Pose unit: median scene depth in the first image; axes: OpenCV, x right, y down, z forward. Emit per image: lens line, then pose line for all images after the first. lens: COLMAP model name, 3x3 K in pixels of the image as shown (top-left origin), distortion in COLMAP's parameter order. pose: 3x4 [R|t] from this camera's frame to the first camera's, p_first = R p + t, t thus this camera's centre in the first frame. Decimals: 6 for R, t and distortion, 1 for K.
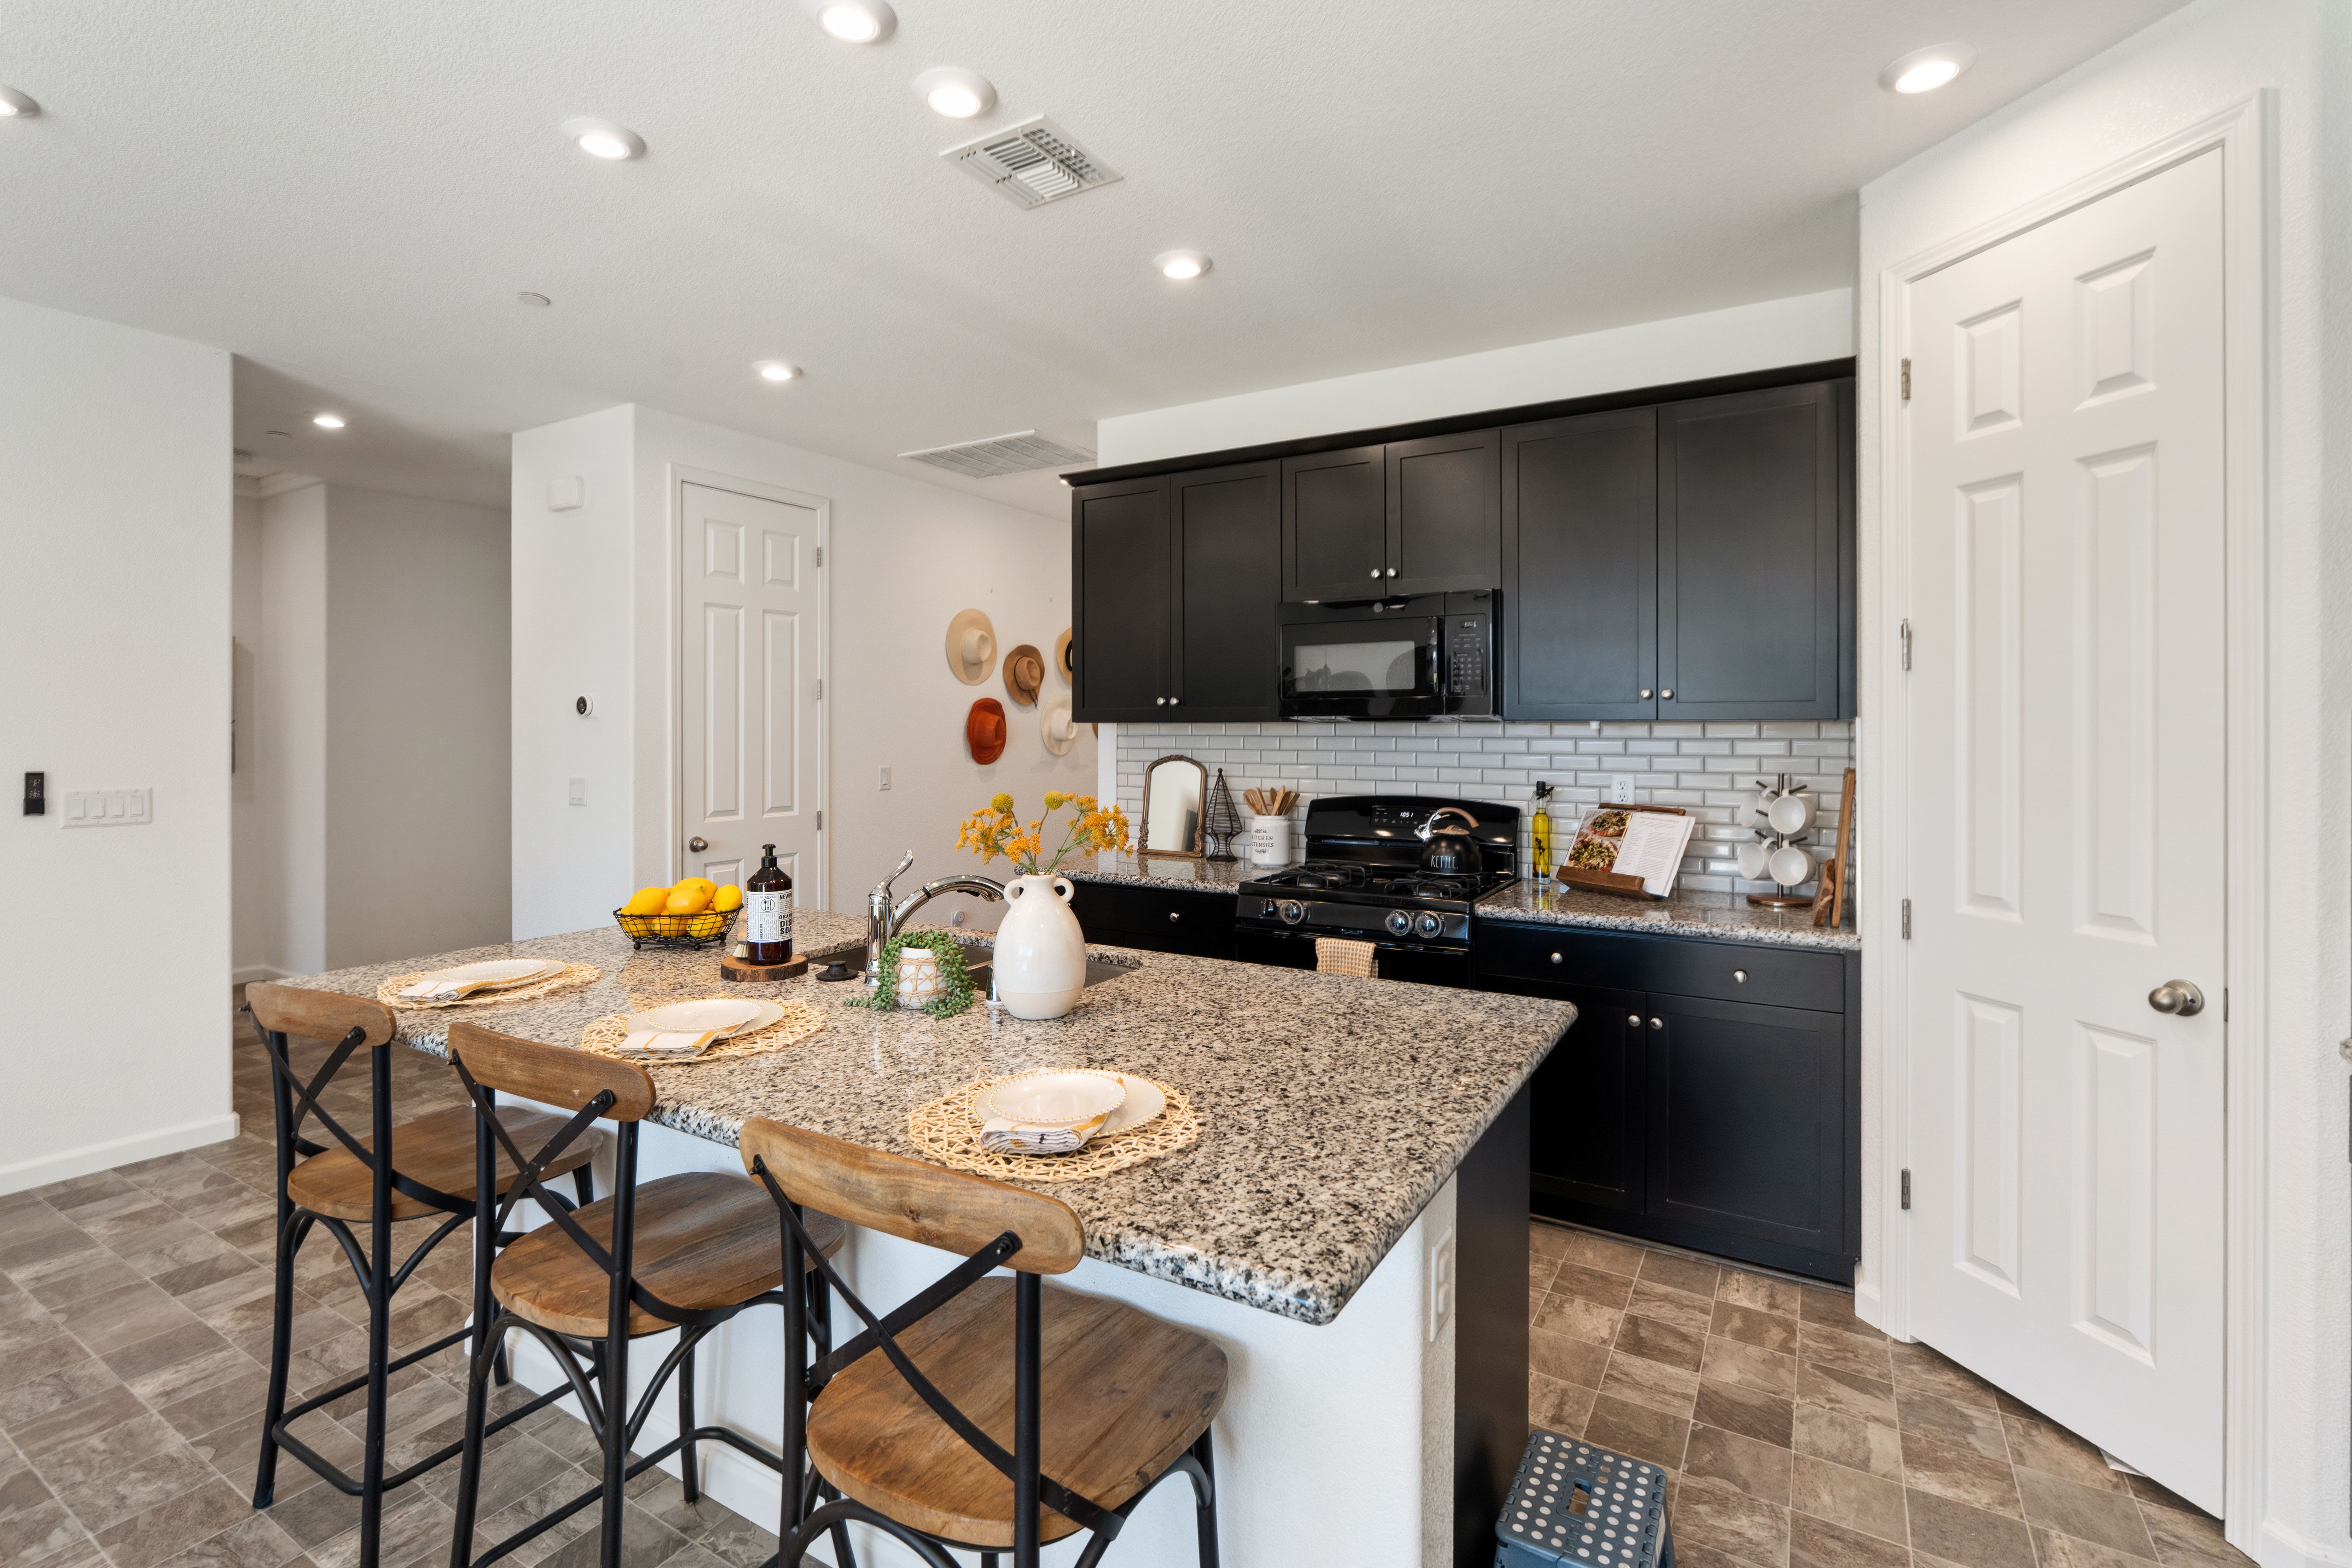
lens RADIAL K [[1085.2, 0, 1181.6], [0, 1085.2, 725.5], [0, 0, 1]] dist [-0.000392, 0.000307]
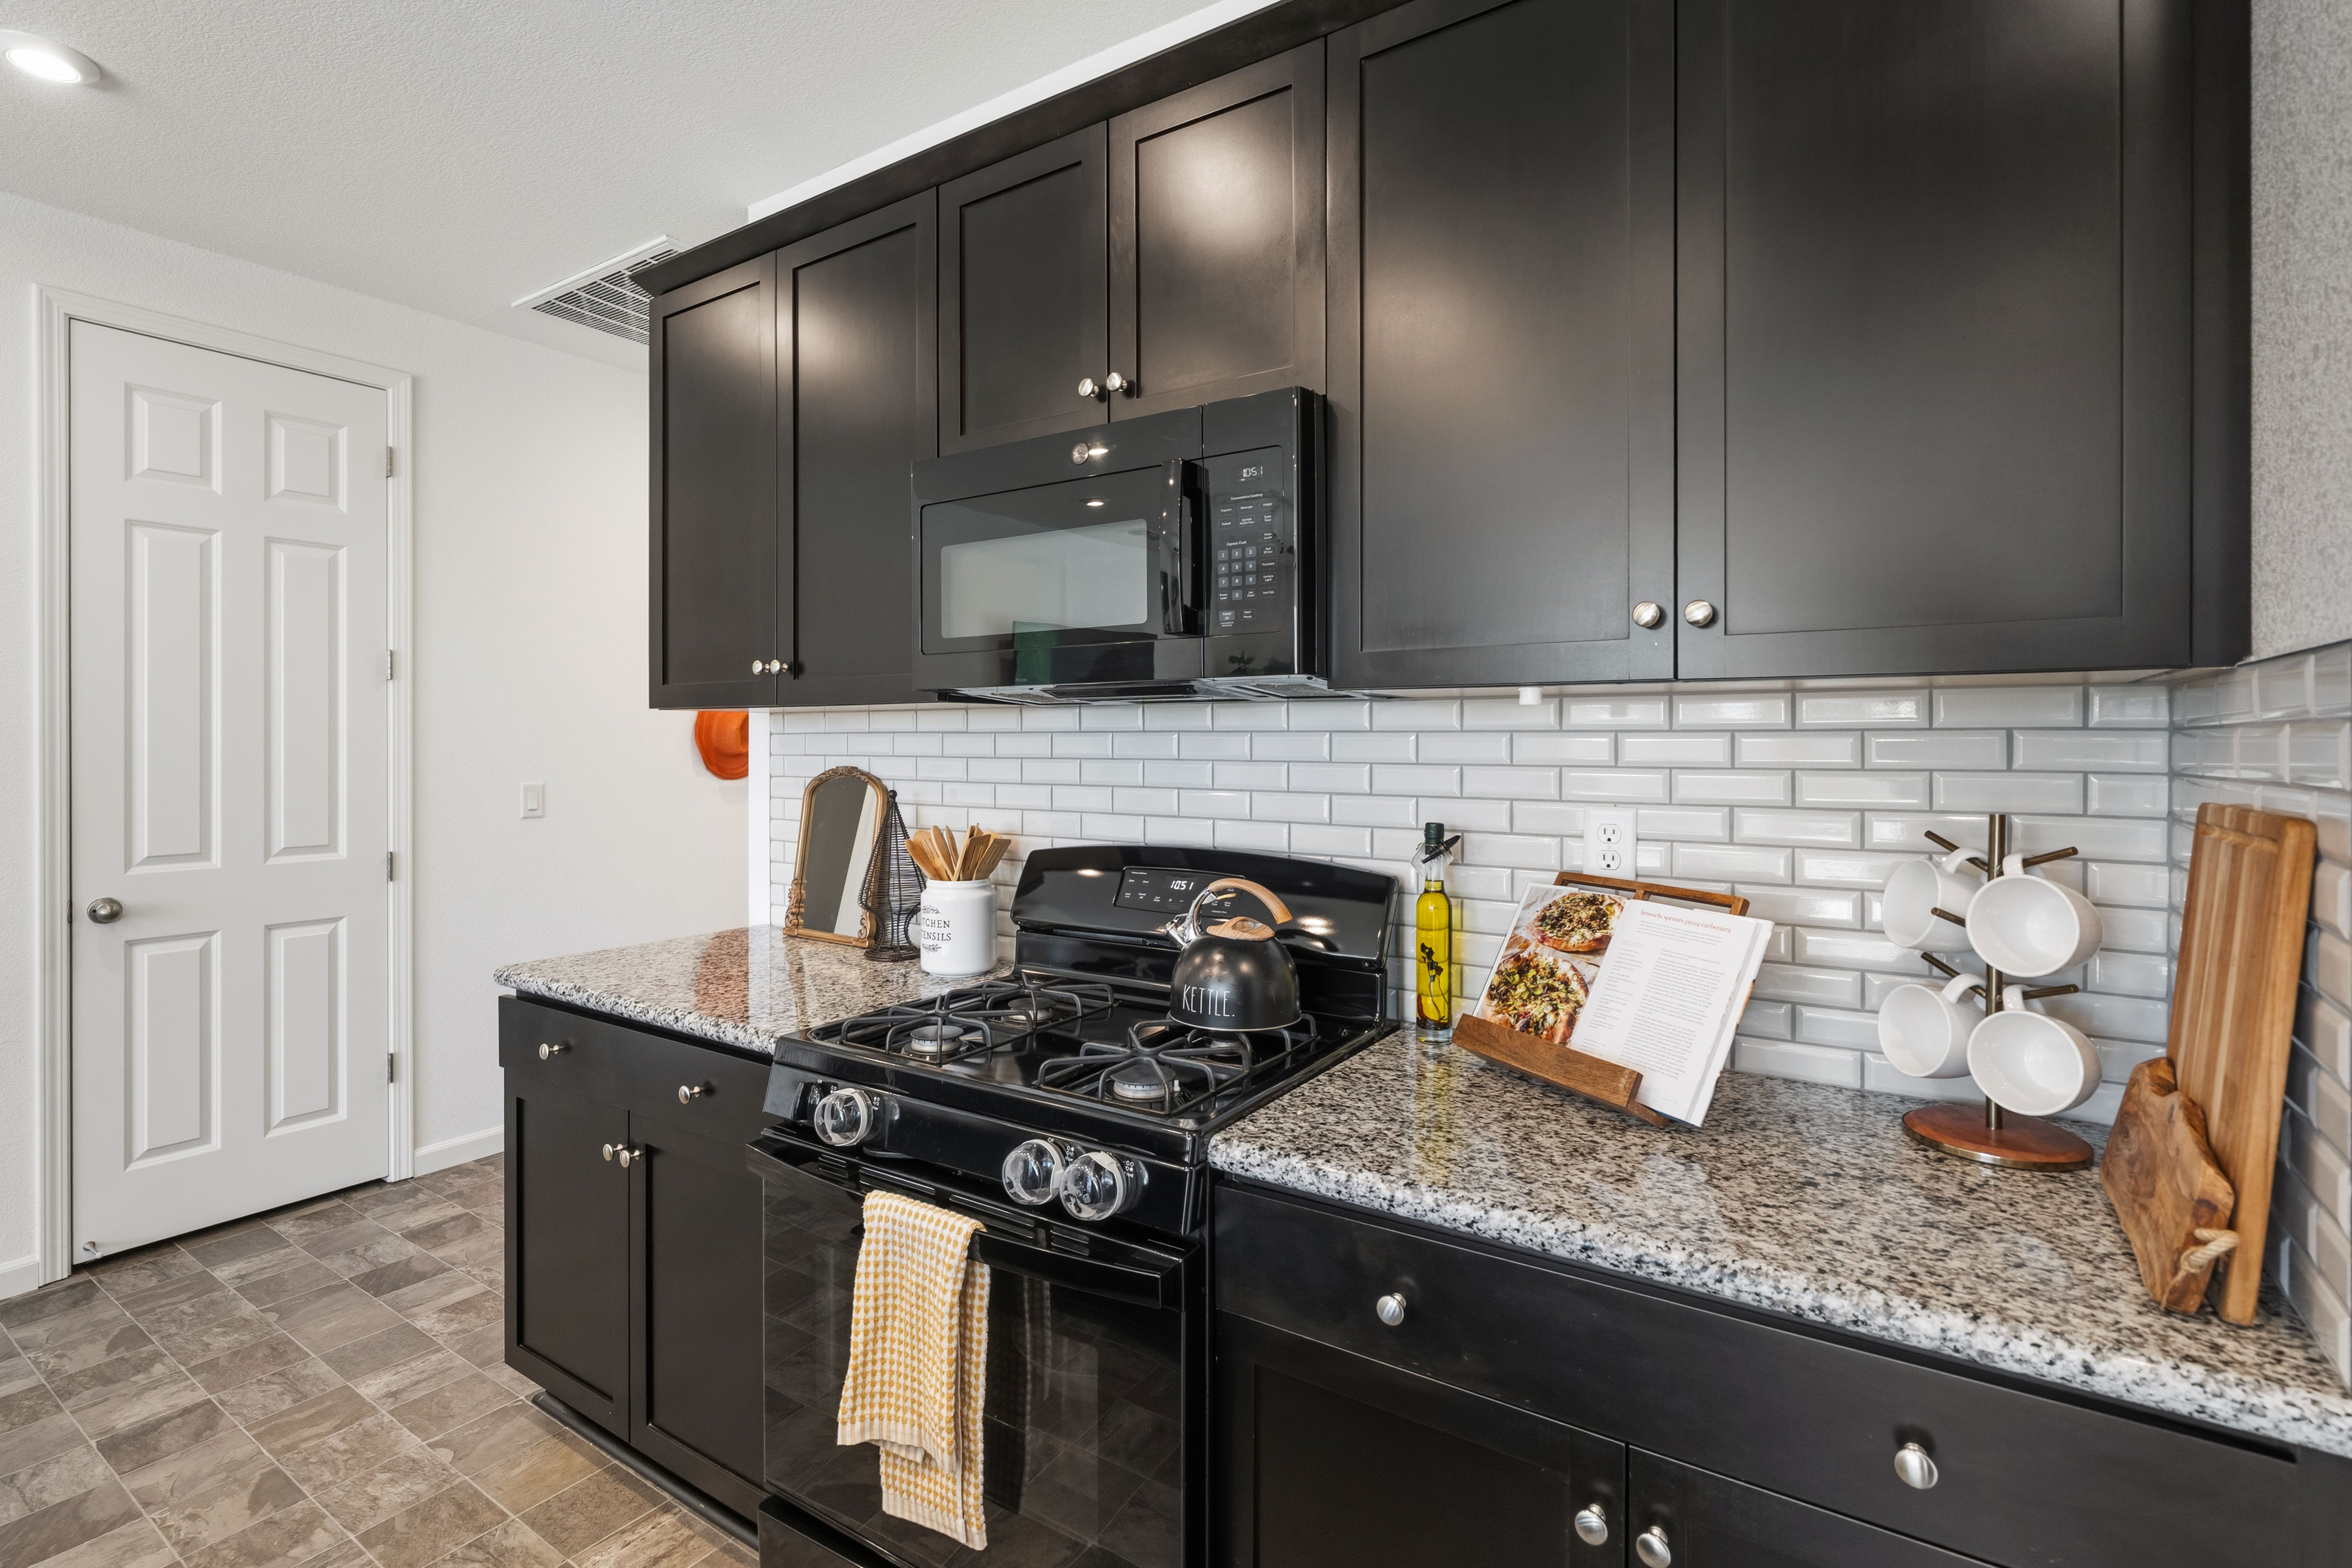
lens RADIAL K [[1101.7, 0, 1177.2], [0, 1101.7, 739.8], [0, 0, 1]] dist [-0.003922, 0.000609]
pose [[0.998543, 0.001166, -0.053945, 0.253751], [-0.001131, 0.999999, 0.000675, 0.015899], [0.053946, -0.000613, 0.998544, 0.536030]]
